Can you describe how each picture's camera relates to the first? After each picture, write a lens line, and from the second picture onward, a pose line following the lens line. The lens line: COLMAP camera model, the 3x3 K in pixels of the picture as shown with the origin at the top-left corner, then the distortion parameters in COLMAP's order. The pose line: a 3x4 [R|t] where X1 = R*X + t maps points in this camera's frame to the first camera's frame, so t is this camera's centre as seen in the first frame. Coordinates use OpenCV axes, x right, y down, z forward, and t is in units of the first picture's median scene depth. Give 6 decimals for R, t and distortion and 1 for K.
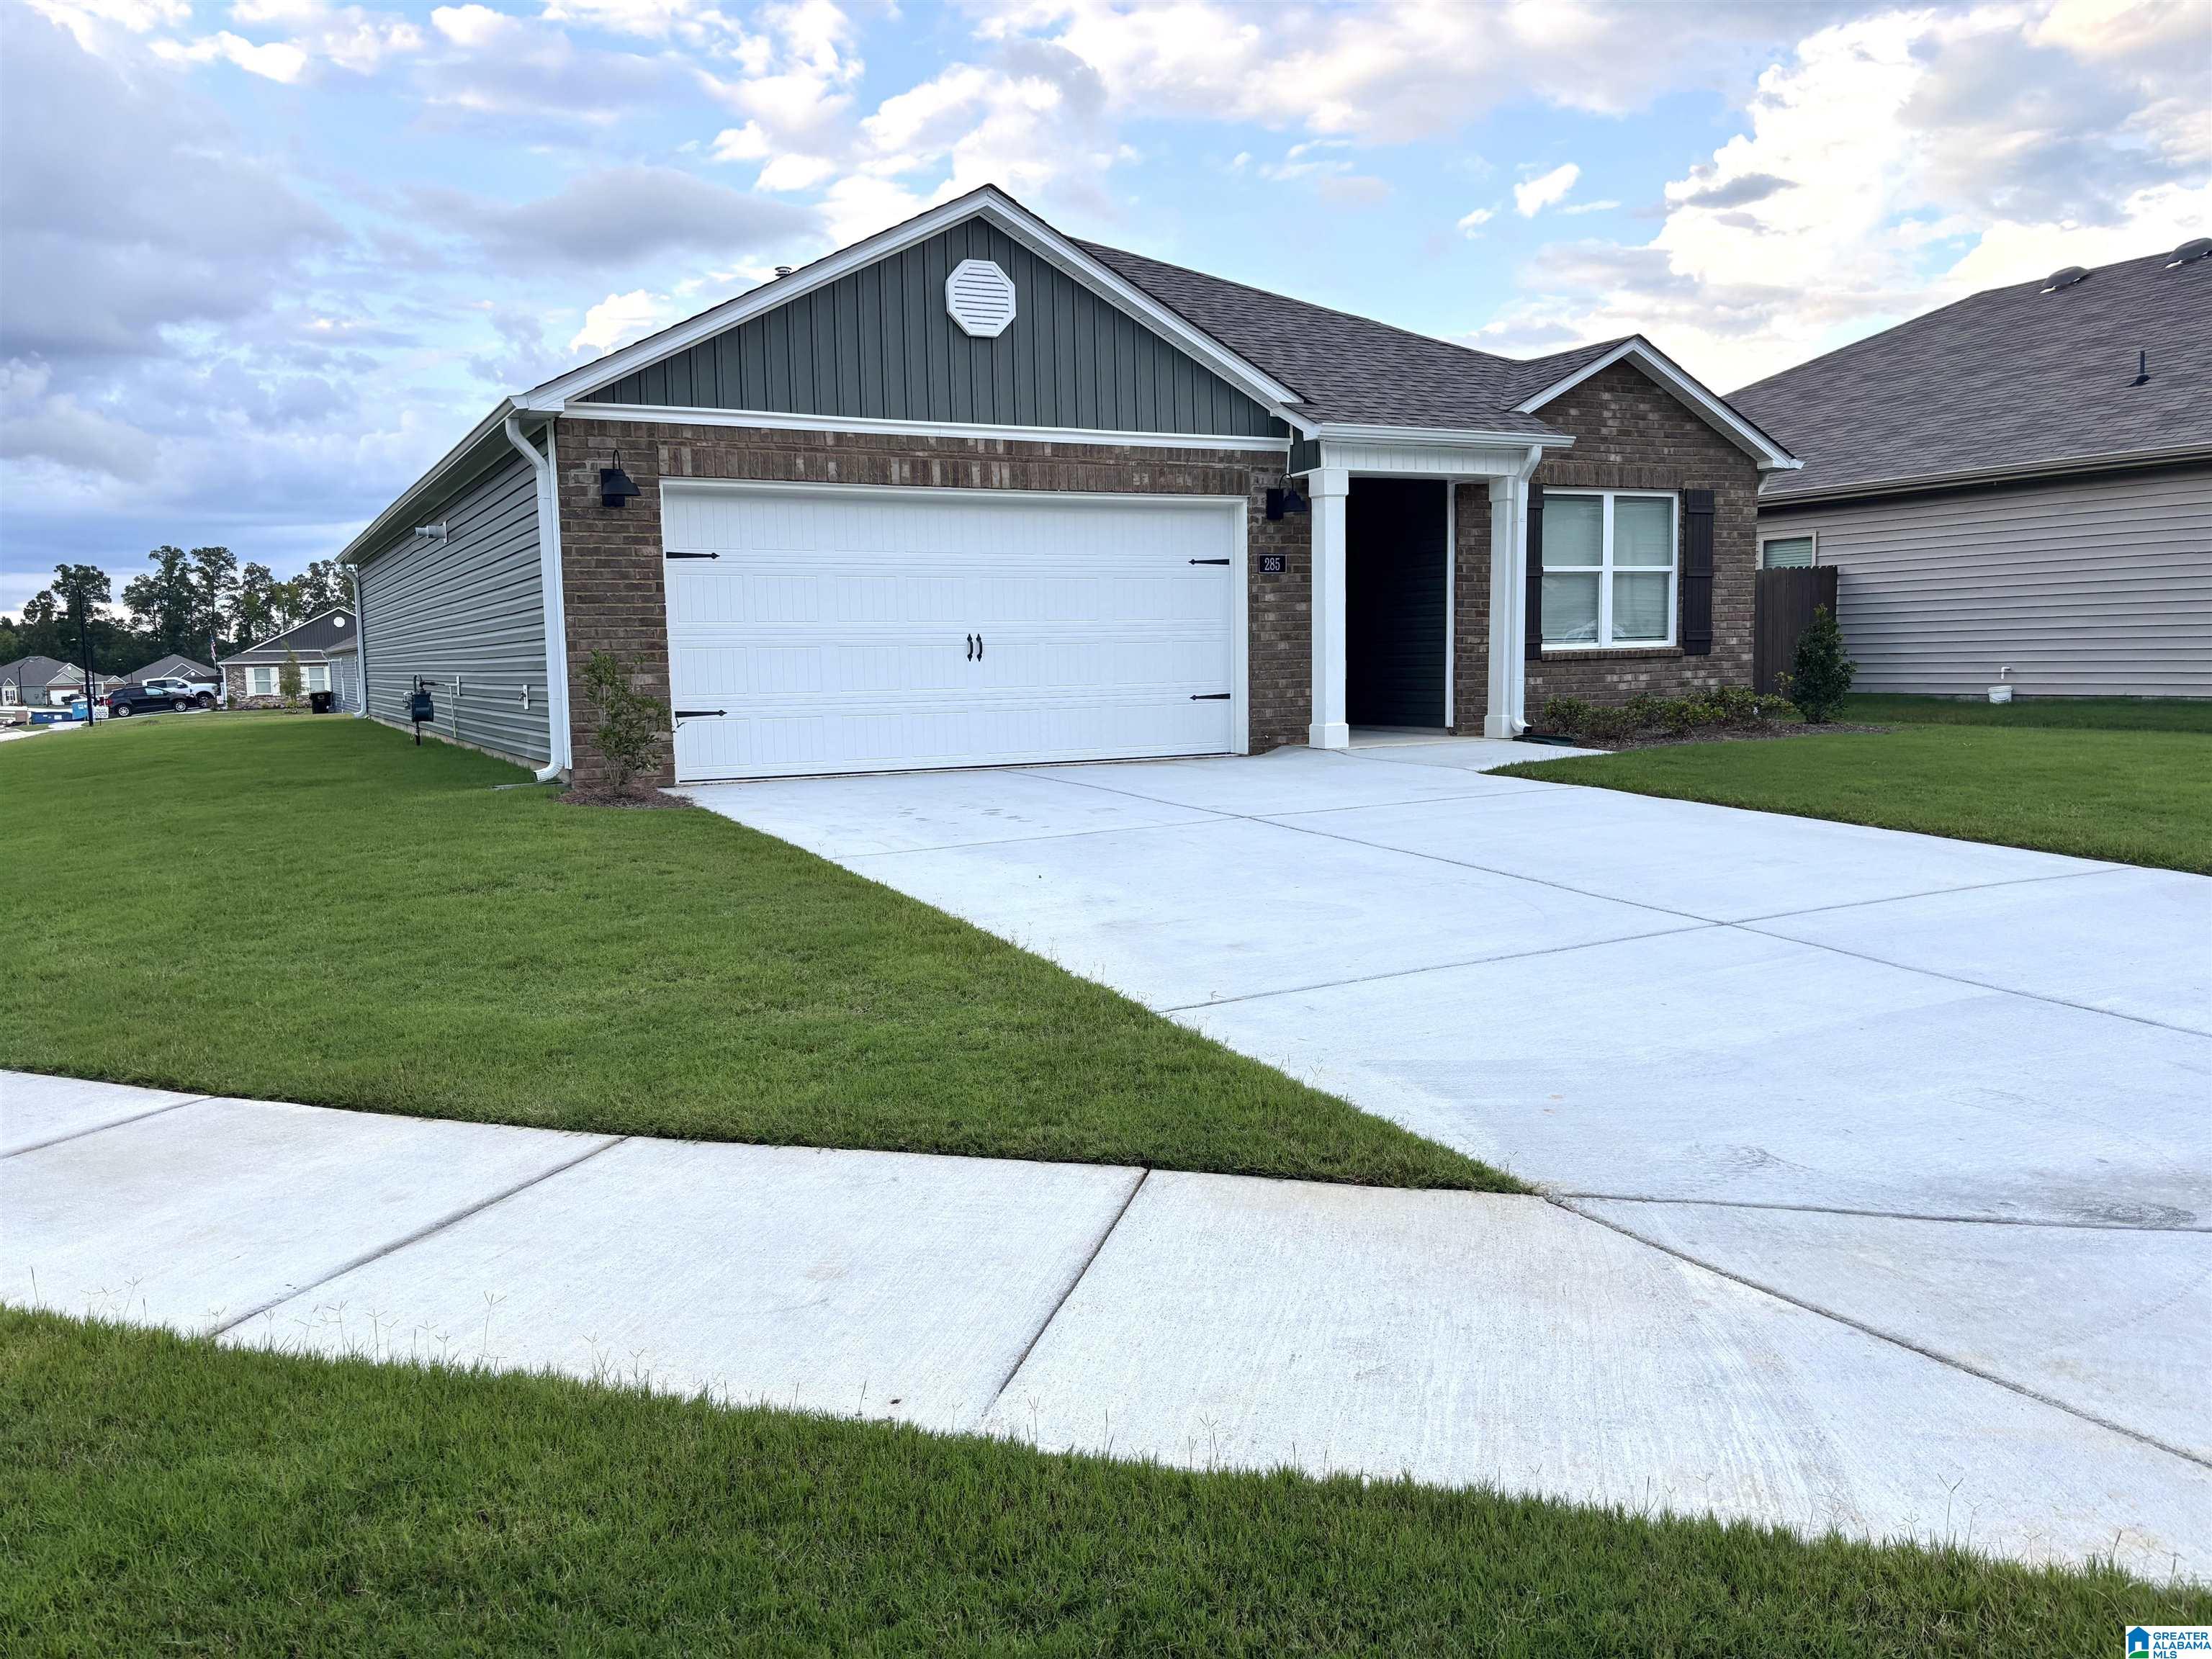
lens RADIAL K [[1611.1, 0, 1106.0], [0, 1611.1, 829.5], [0, 0, 1]] dist [0.048972, -0.068421]
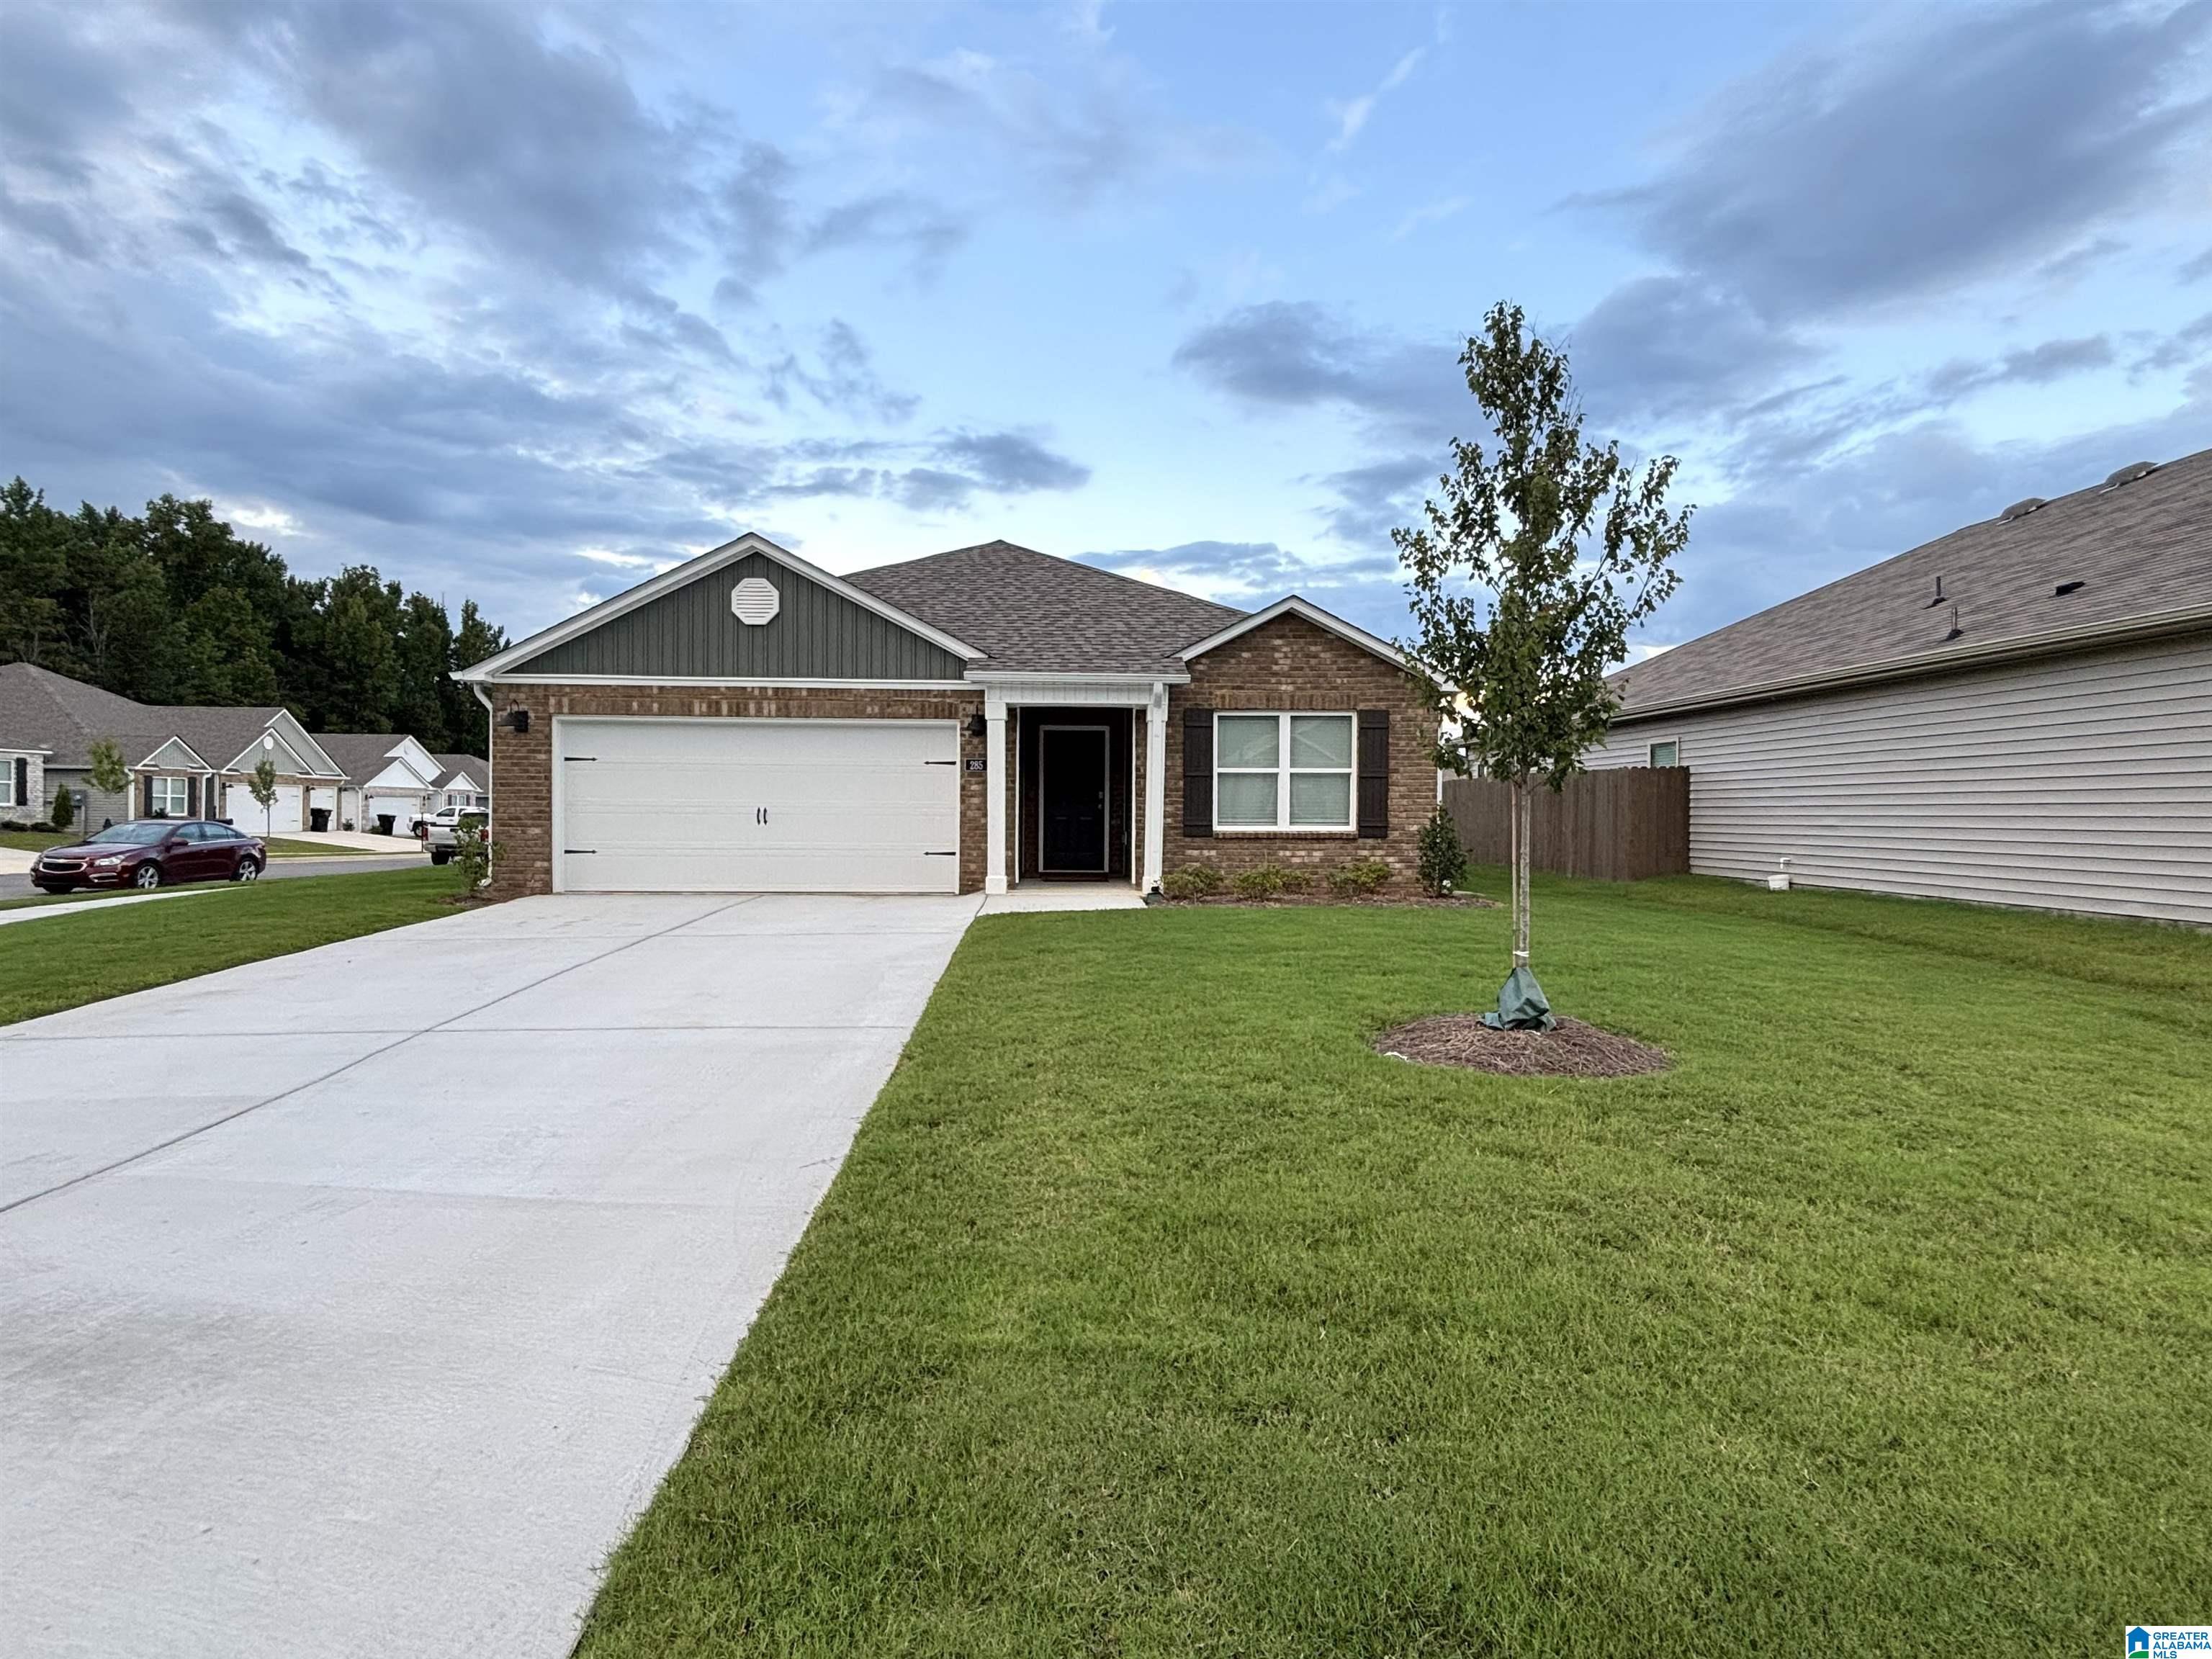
lens RADIAL K [[1118.1, 0, 1097.2], [0, 1118.1, 827.5], [0, 0, 1]] dist [0.023797, -0.025261]
pose [[0.909188, 0.033306, -0.415053, 0.707399], [-0.070980, 0.994603, -0.075671, -0.045689], [0.410292, 0.098260, 0.906645, 0.155435]]
